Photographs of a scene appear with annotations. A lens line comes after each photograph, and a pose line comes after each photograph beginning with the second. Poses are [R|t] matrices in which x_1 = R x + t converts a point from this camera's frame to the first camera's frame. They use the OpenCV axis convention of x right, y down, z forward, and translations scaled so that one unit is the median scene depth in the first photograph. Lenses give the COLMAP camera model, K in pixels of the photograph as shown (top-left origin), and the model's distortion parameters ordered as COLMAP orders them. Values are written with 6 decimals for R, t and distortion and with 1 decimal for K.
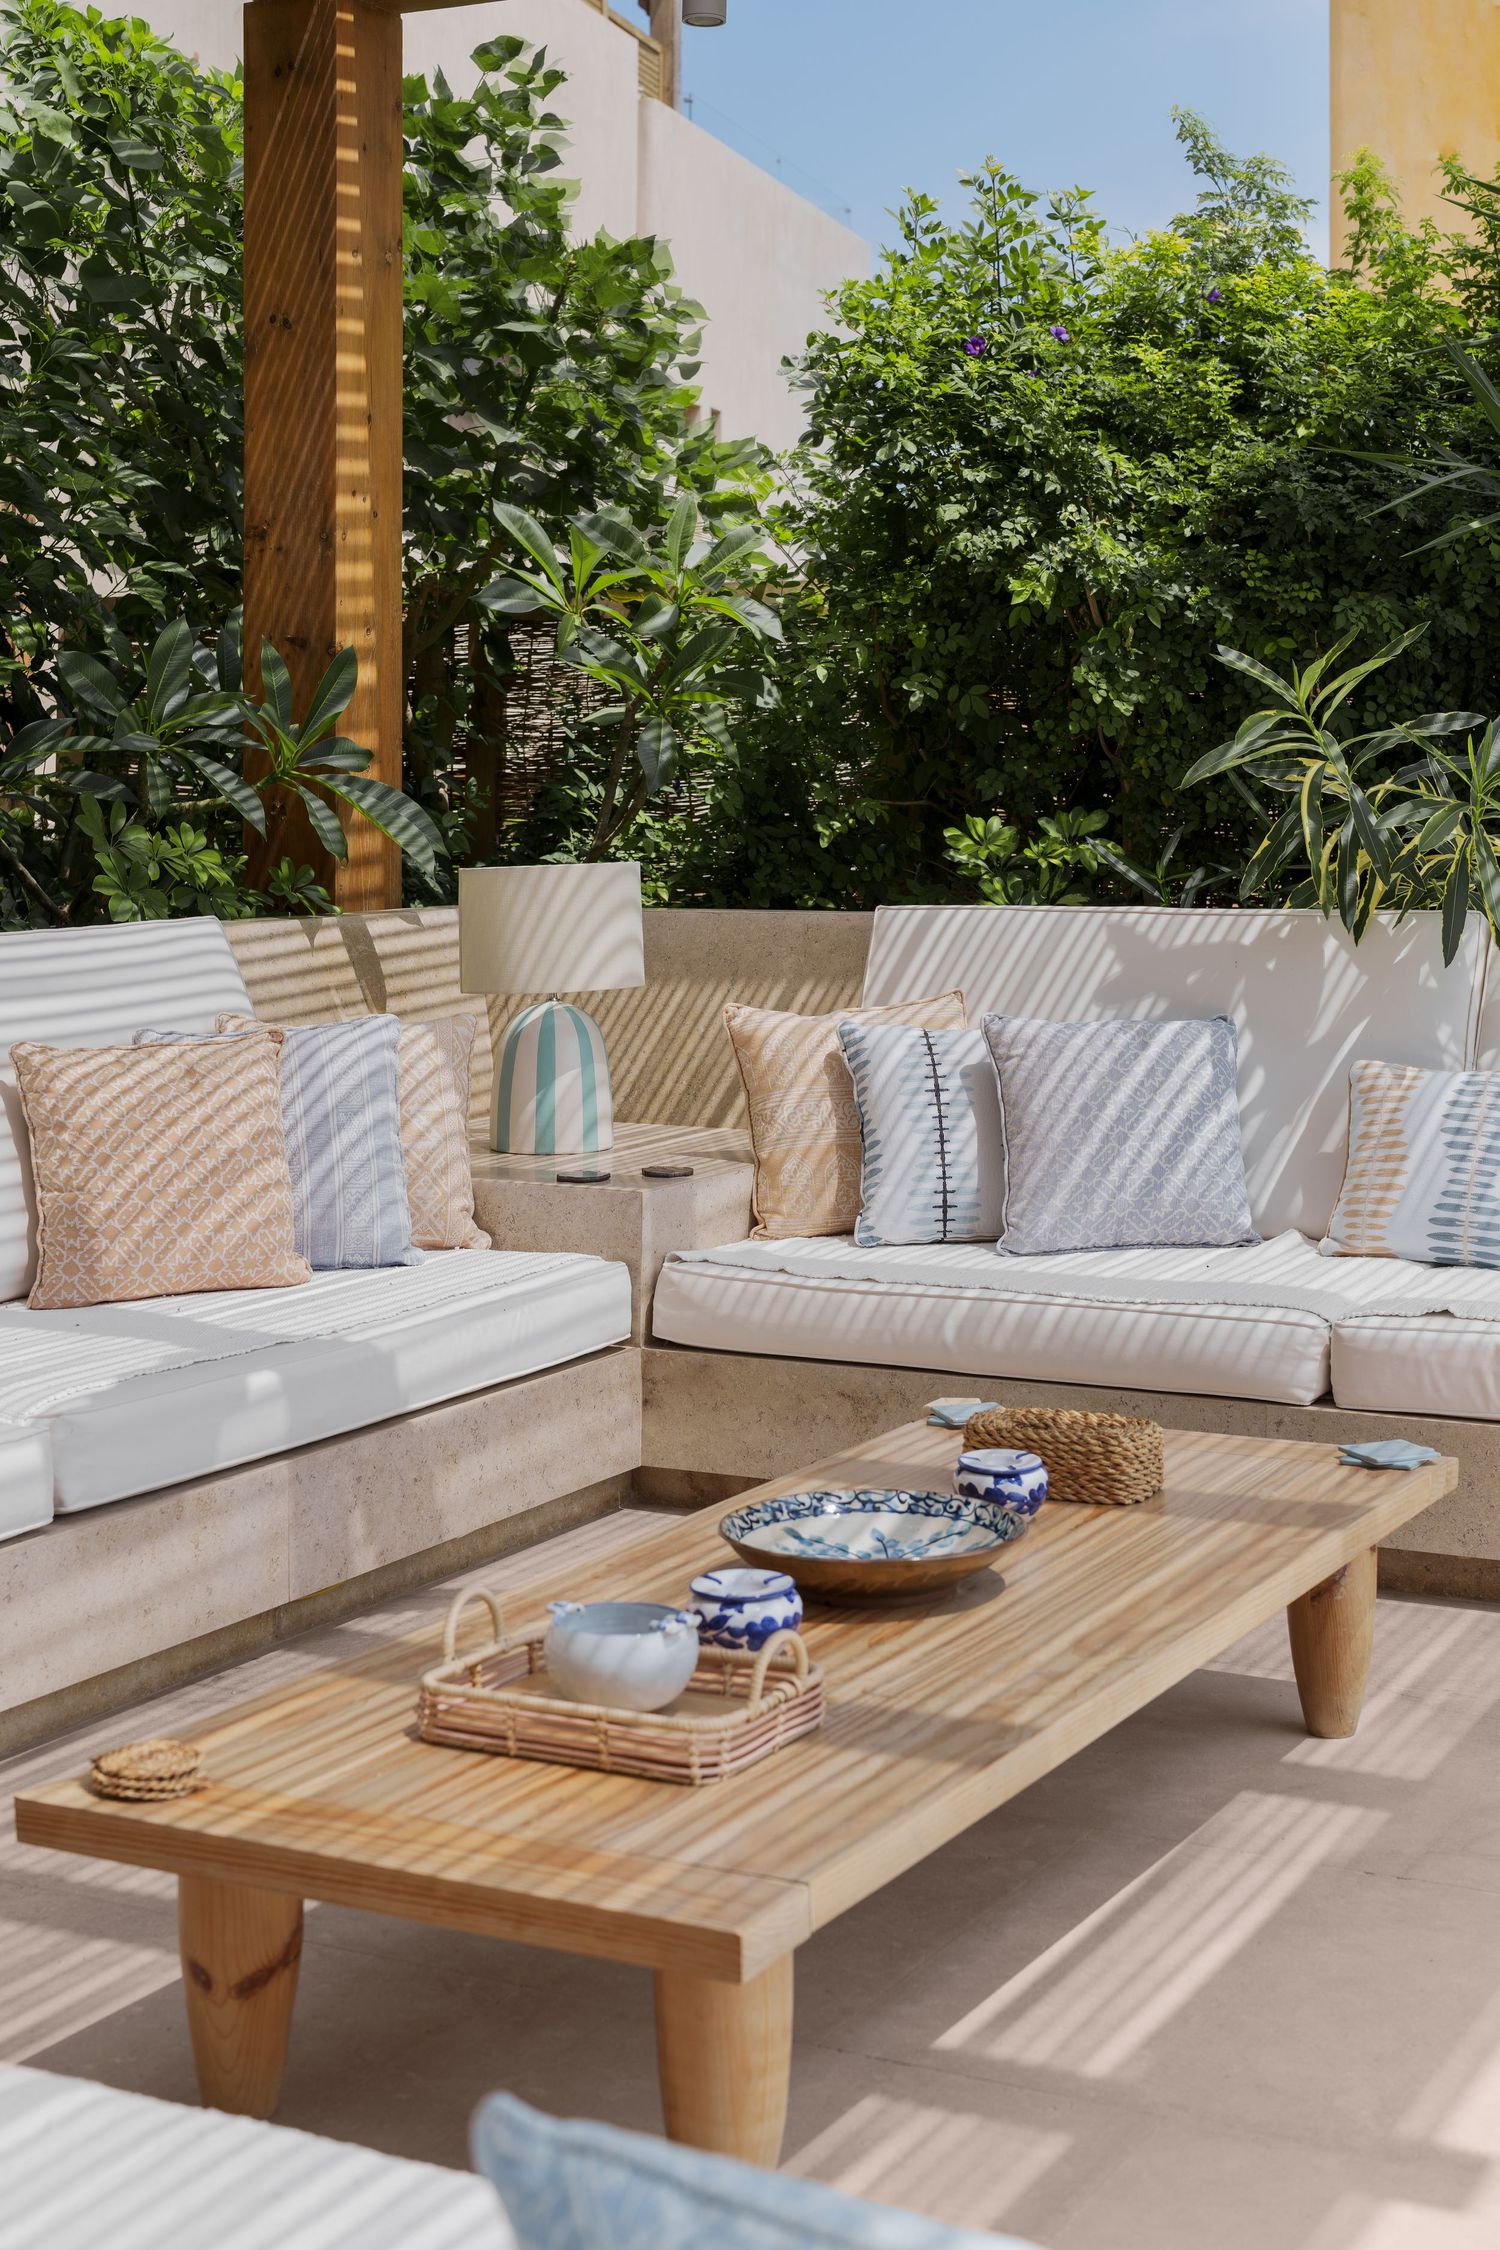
lens RADIAL K [[3267.3, 0, 748.1], [0, 3267.3, 1062.7], [0, 0, 1]] dist [-0.000935, -0.044999]
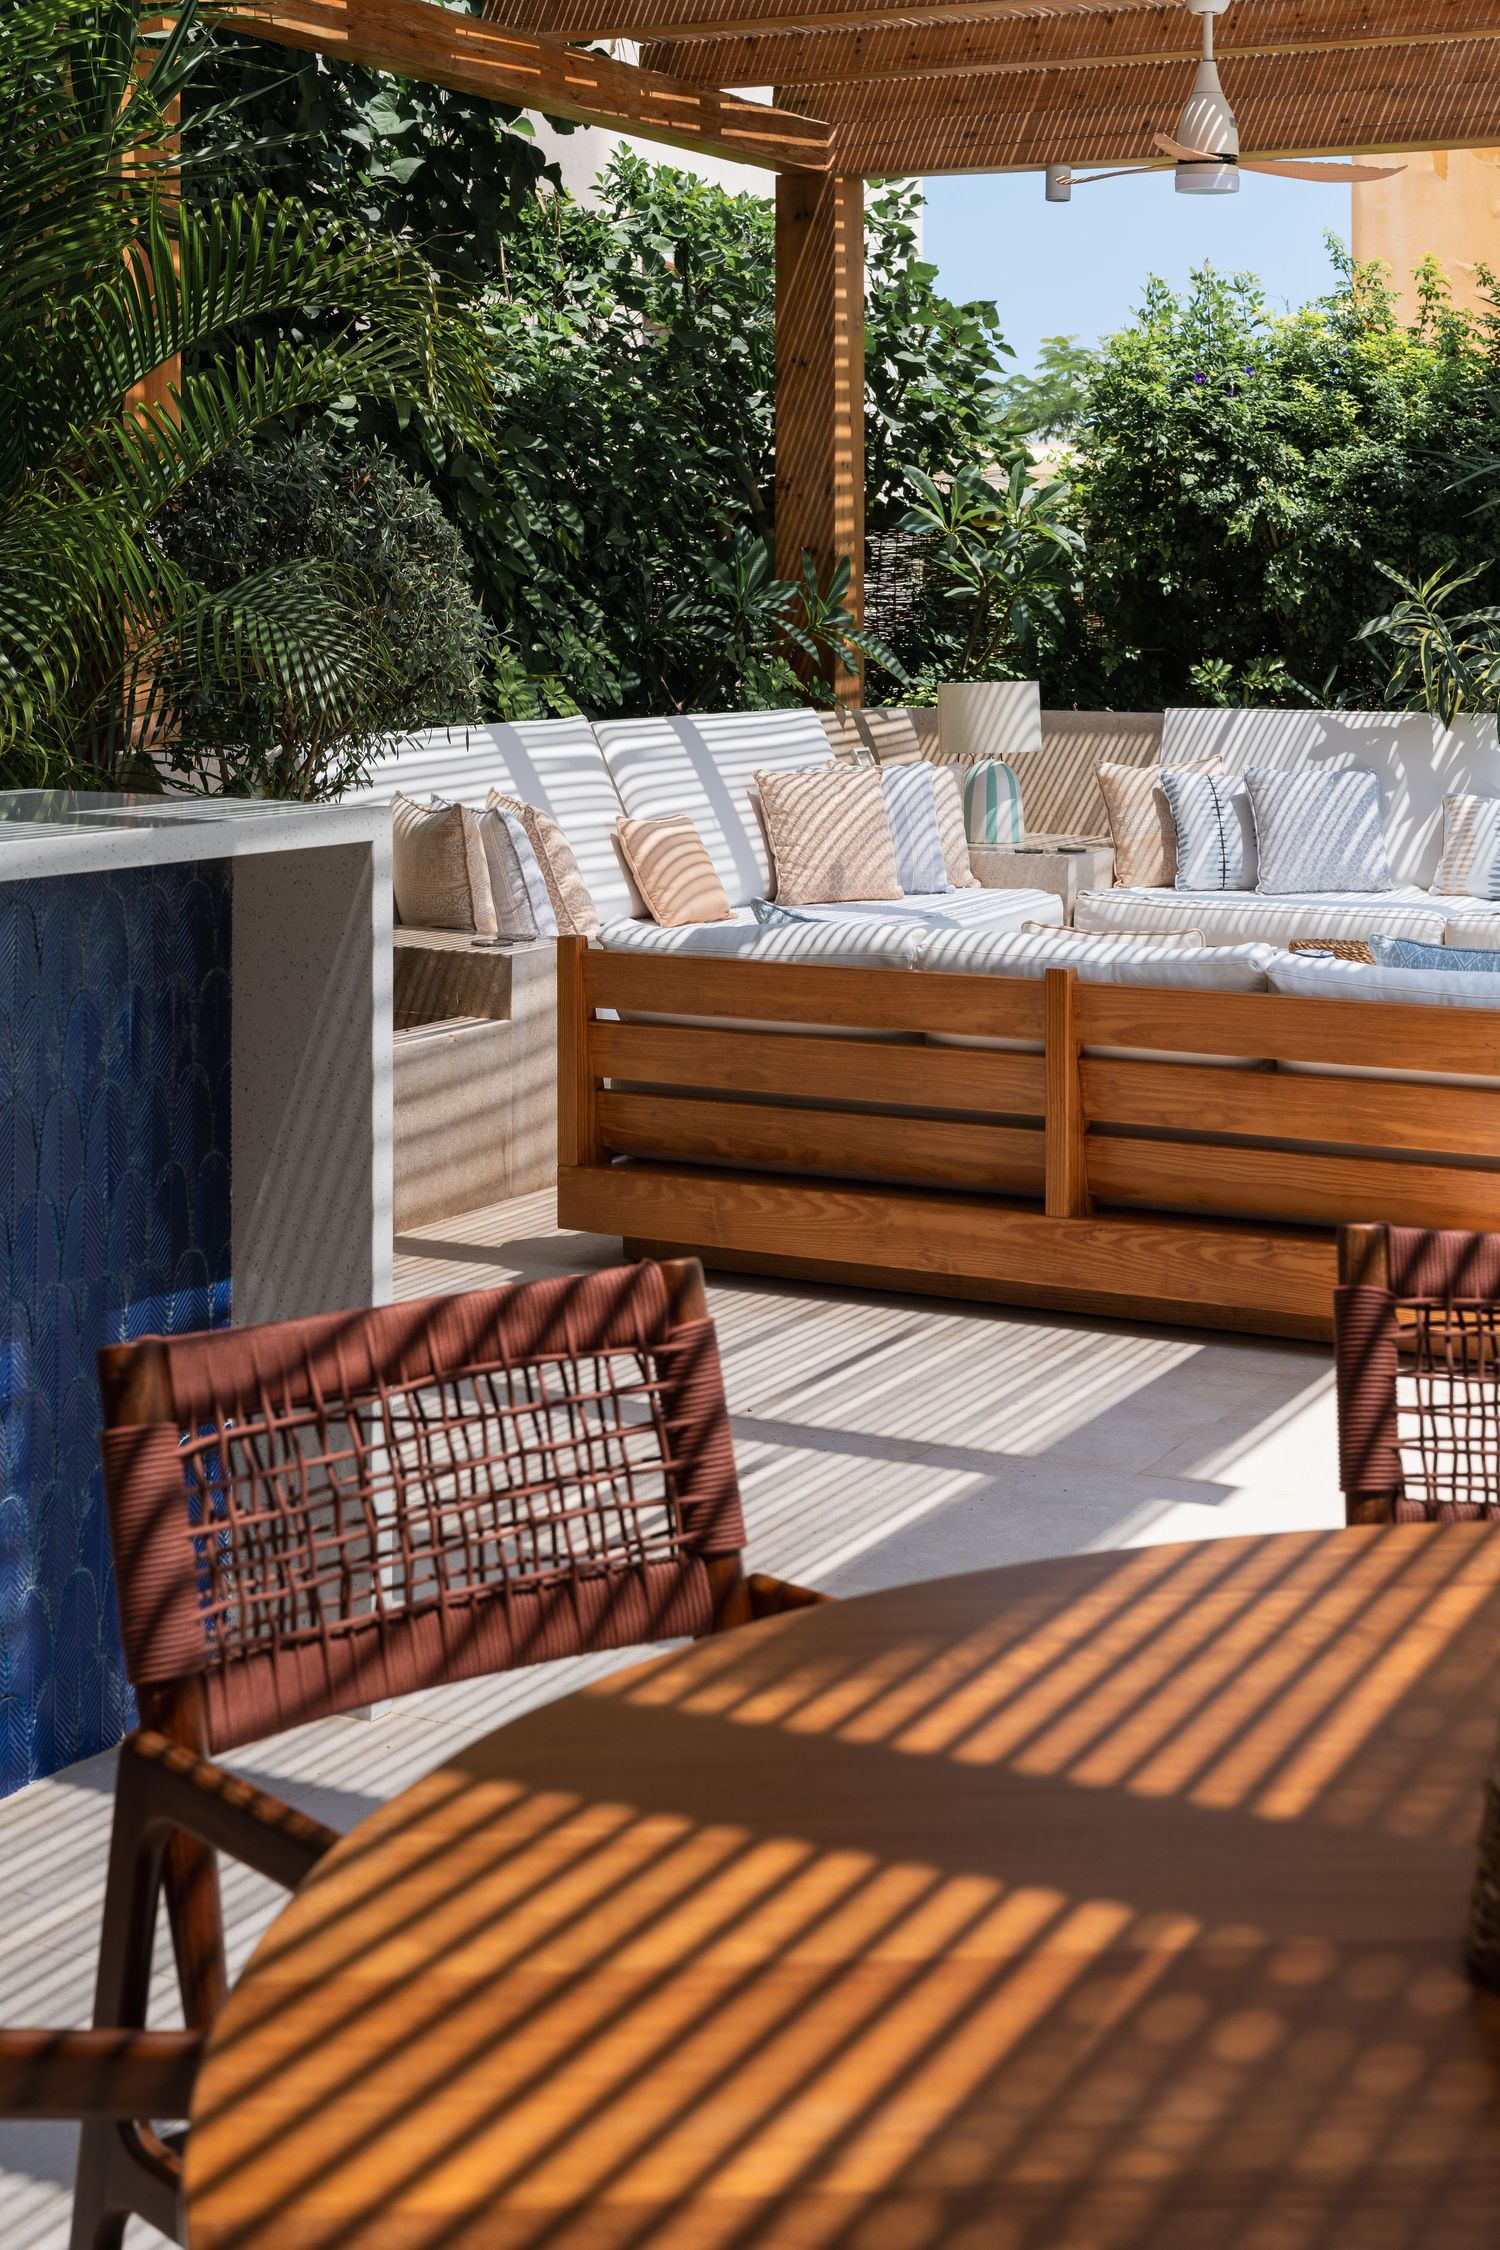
lens RADIAL K [[3137.3, 0, 748.8], [0, 3137.3, 998.2], [0, 0, 1]] dist [-0.023560, -0.029420]
pose [[0.999130, 0.007847, 0.040957, -0.238728], [-0.009077, 0.999510, 0.029942, 0.056260], [-0.040702, -0.030288, 0.998712, -0.645709]]
